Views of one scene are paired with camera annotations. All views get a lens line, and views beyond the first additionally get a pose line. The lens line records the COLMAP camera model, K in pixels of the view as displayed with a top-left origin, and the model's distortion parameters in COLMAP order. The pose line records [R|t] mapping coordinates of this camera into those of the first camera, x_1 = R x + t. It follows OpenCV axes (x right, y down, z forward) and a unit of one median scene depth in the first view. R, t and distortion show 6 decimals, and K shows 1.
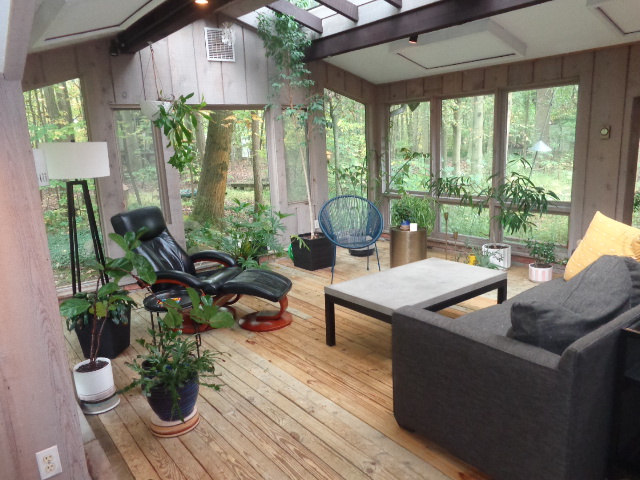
lens RADIAL K [[478.5, 0, 320.2], [0, 478.5, 238.4], [0, 0, 1]] dist [-0.002579, 0.008810]
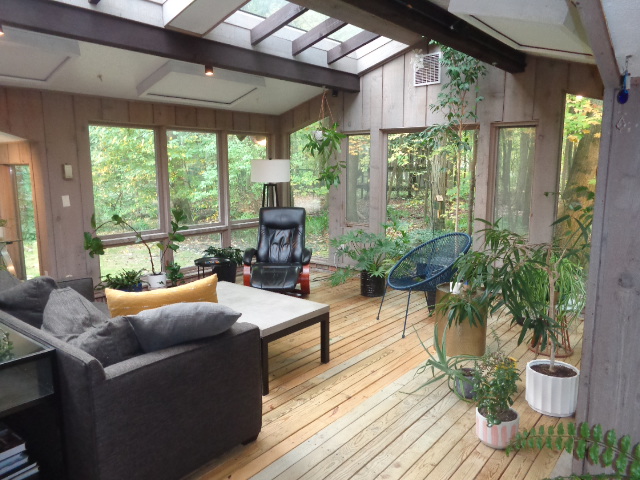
lens RADIAL K [[478.5, 0, 321.2], [0, 478.5, 240.6], [0, 0, 1]] dist [-0.002579, 0.008810]
pose [[0.228448, 0.191912, -0.954453, 0.809905], [-0.209564, 0.967090, 0.144294, -0.153031], [0.950734, 0.167055, 0.261148, 0.588310]]
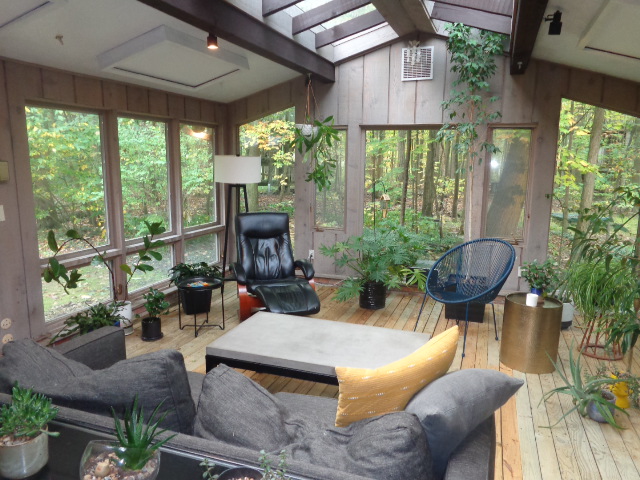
lens RADIAL K [[478.5, 0, 319.1], [0, 478.5, 242.6], [0, 0, 1]] dist [-0.002579, 0.008810]
pose [[0.528185, 0.192836, -0.826943, 0.570473], [-0.210355, 0.973231, 0.092592, -0.101632], [0.822661, 0.125046, 0.554610, 0.350656]]
